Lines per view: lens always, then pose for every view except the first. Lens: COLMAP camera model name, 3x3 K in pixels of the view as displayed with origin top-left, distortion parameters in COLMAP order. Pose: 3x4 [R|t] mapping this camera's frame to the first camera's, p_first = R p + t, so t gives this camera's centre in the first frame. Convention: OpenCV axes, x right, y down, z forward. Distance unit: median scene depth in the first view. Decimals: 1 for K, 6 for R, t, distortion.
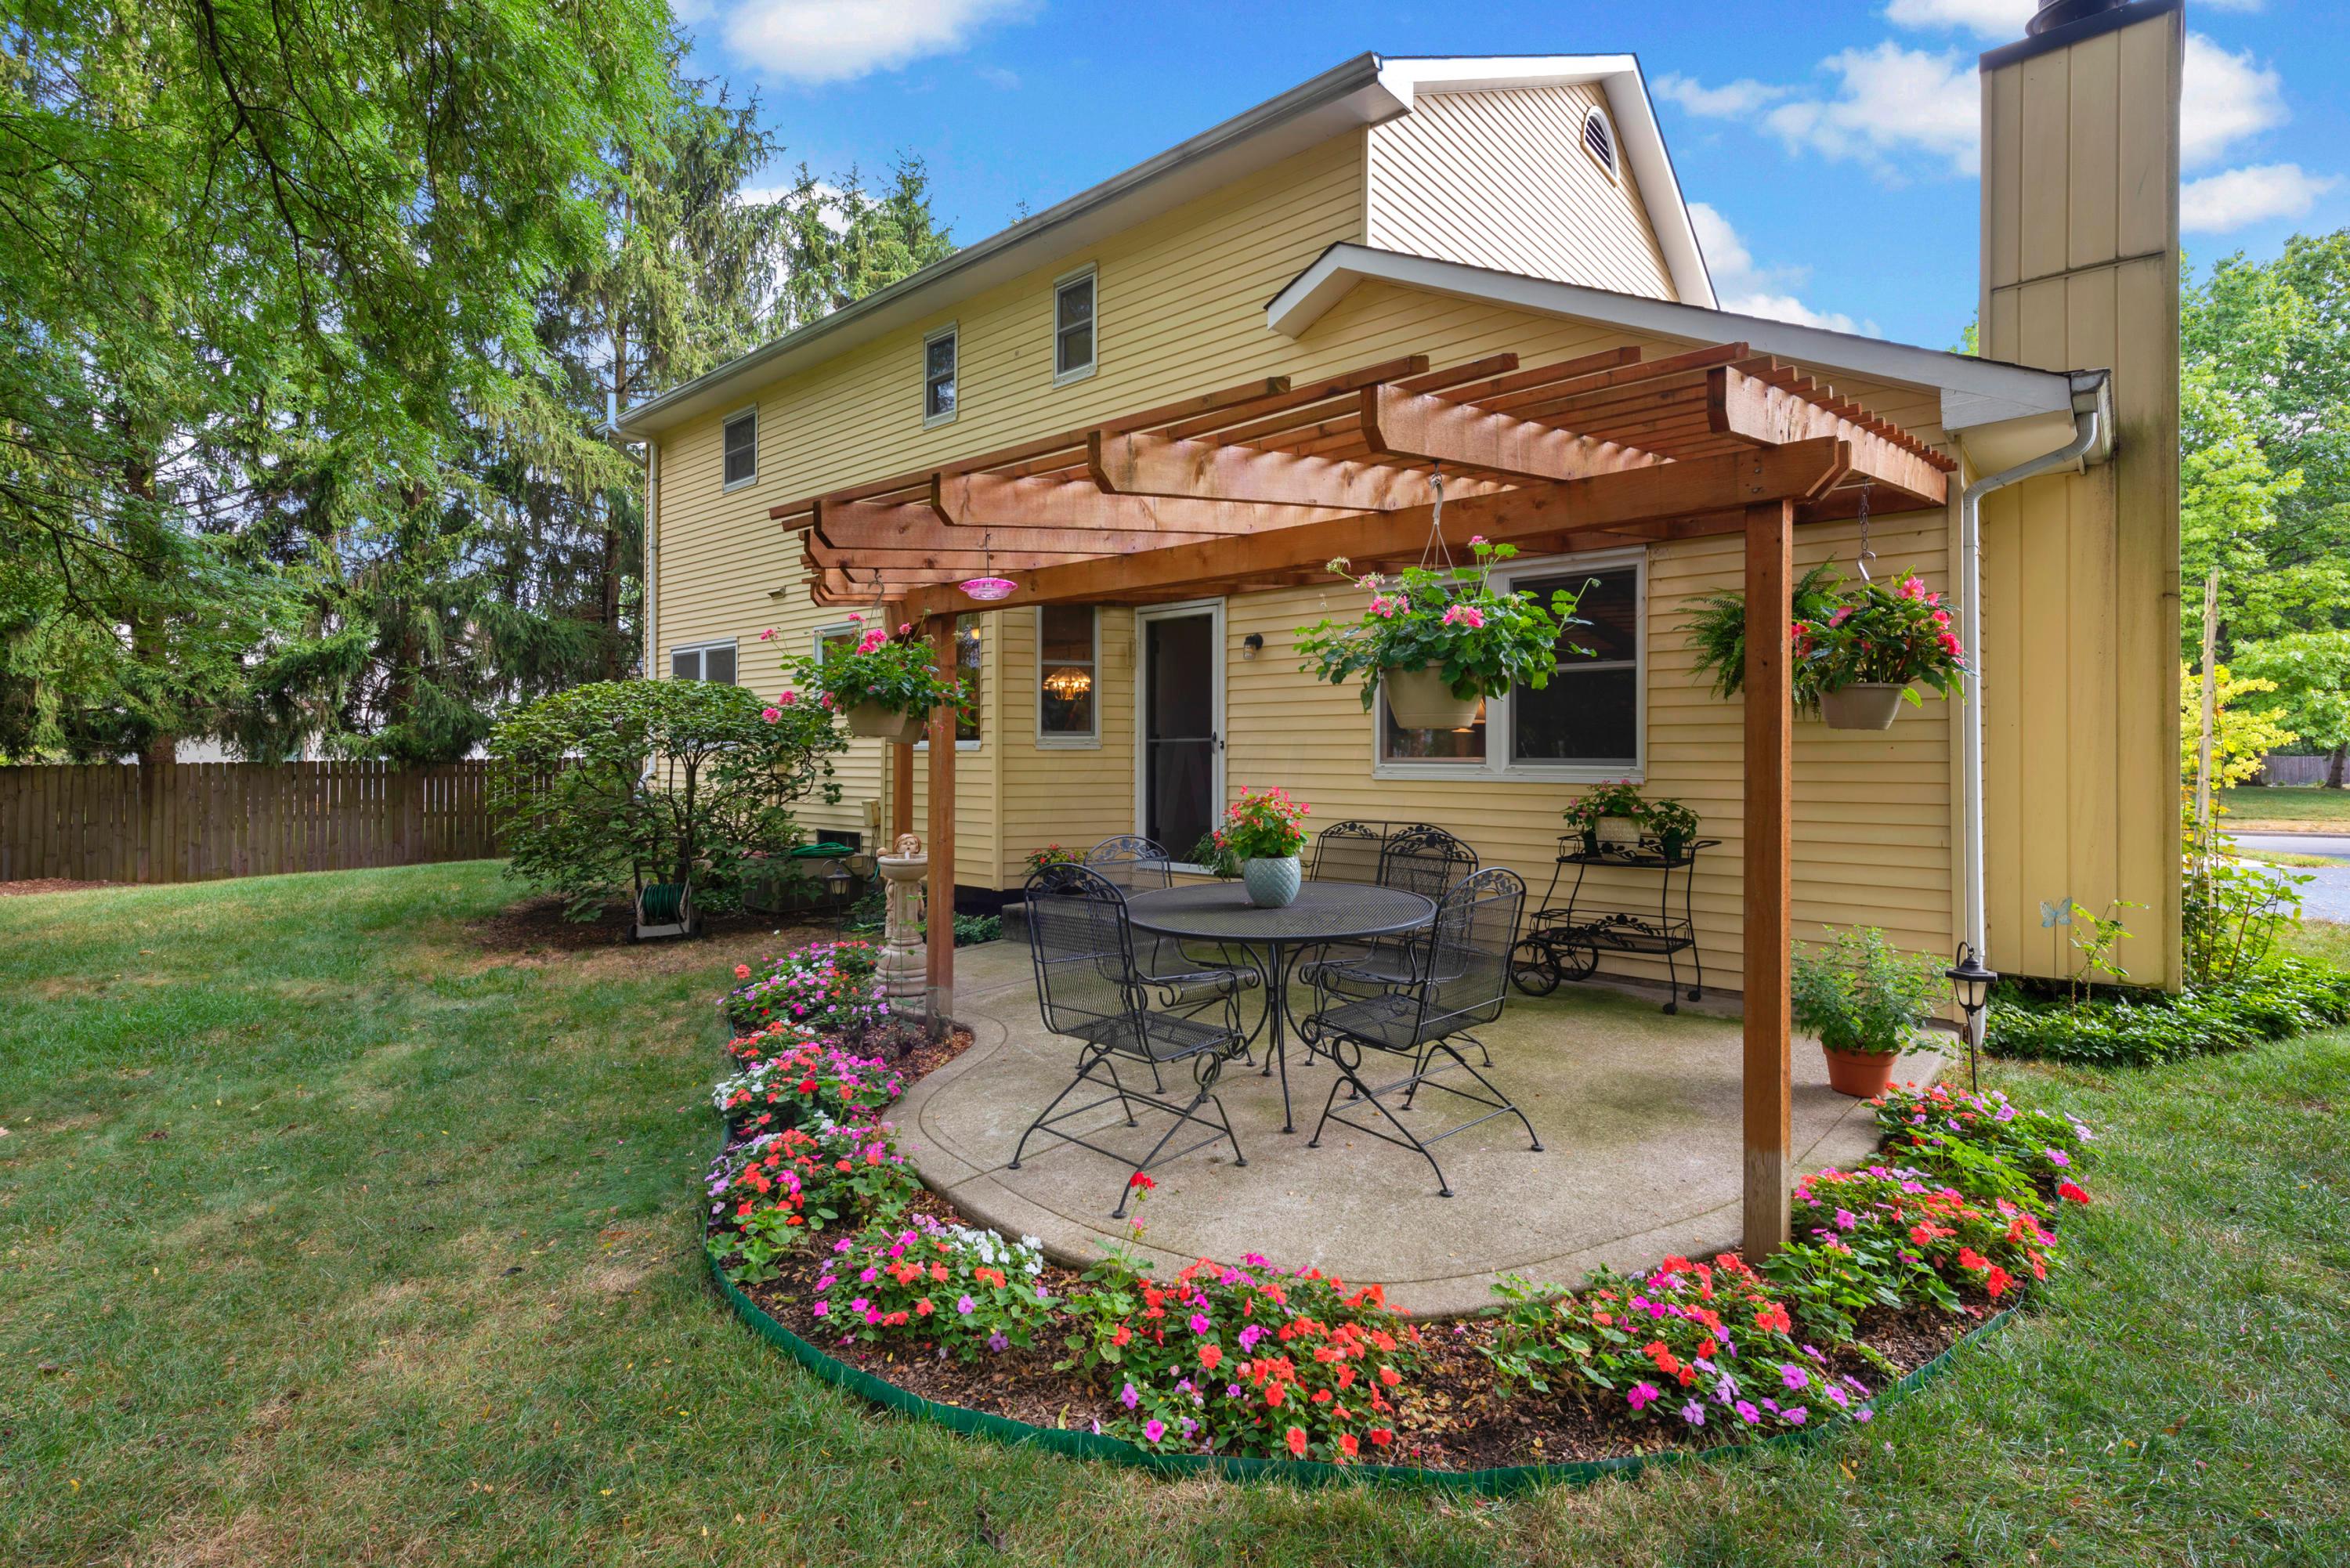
lens RADIAL K [[1094.5, 0, 1167.2], [0, 1094.5, 771.1], [0, 0, 1]] dist [0.001260, 0.000065]
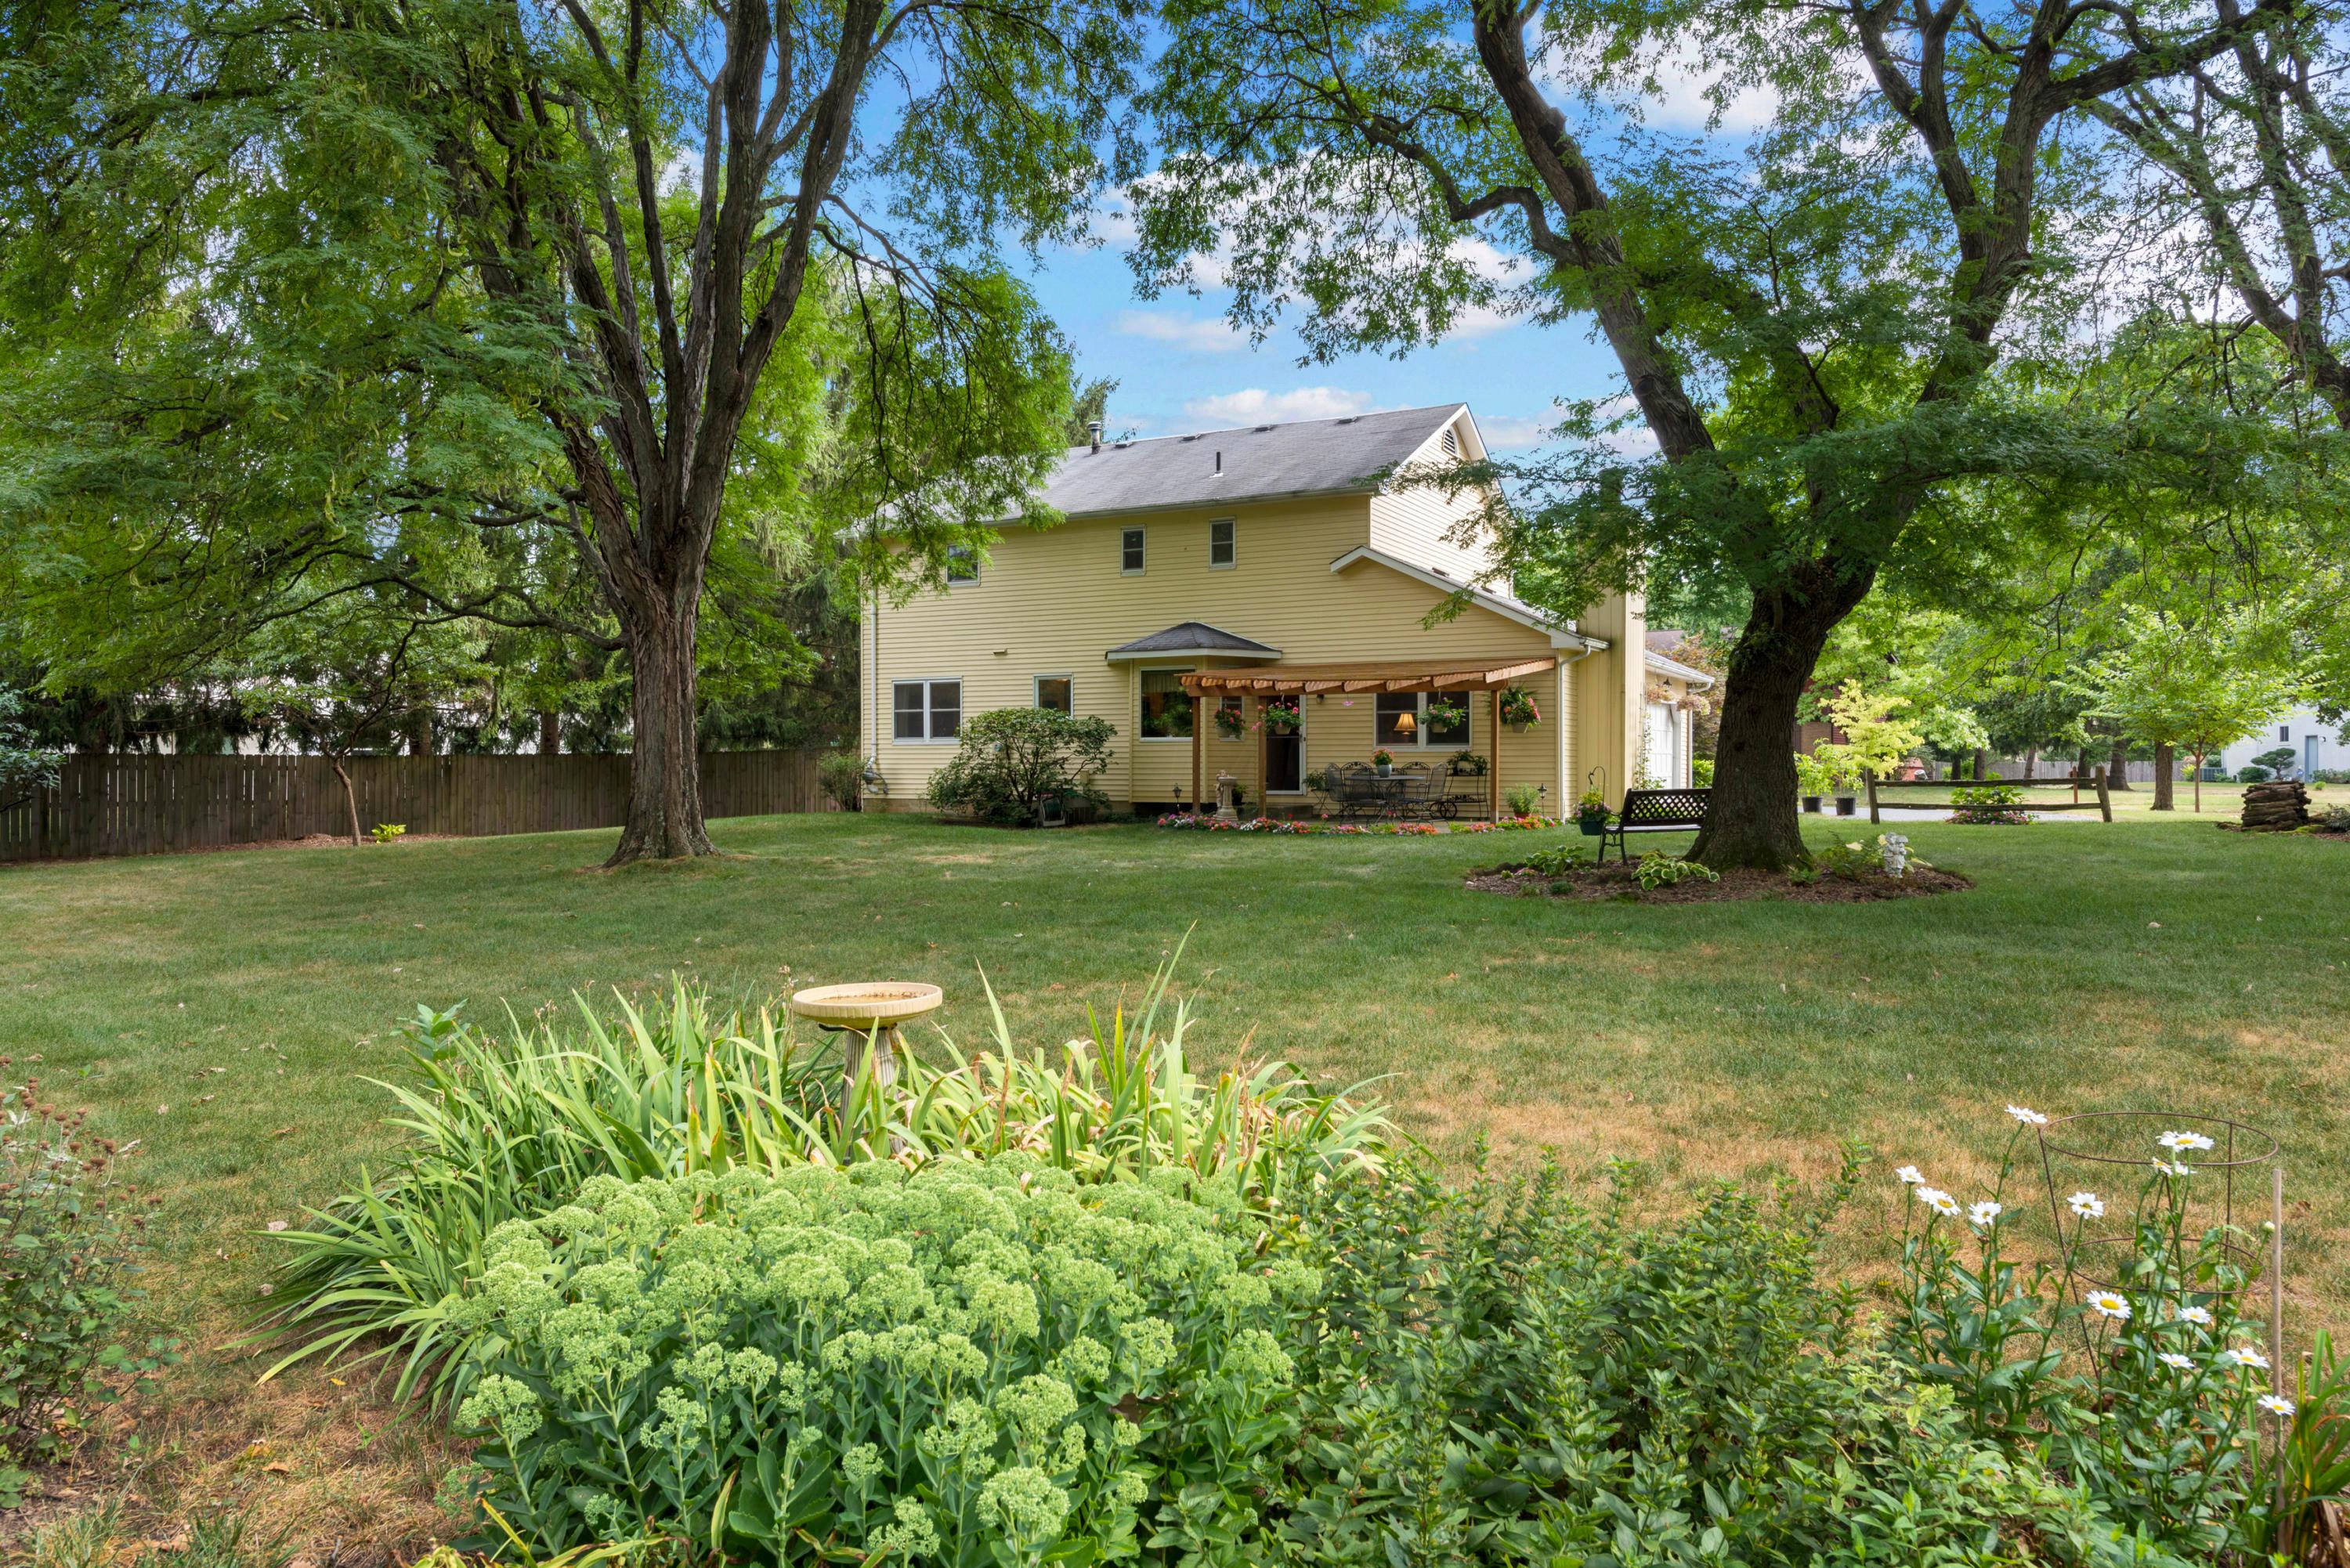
lens RADIAL K [[1623.3, 0, 1178.0], [0, 1623.3, 783.0], [0, 0, 1]] dist [-0.000796, -0.000030]
pose [[0.971842, -0.005455, 0.235571, -0.928103], [0.007578, 0.999938, -0.008105, 0.086647], [-0.235512, 0.009662, 0.971823, -2.084026]]
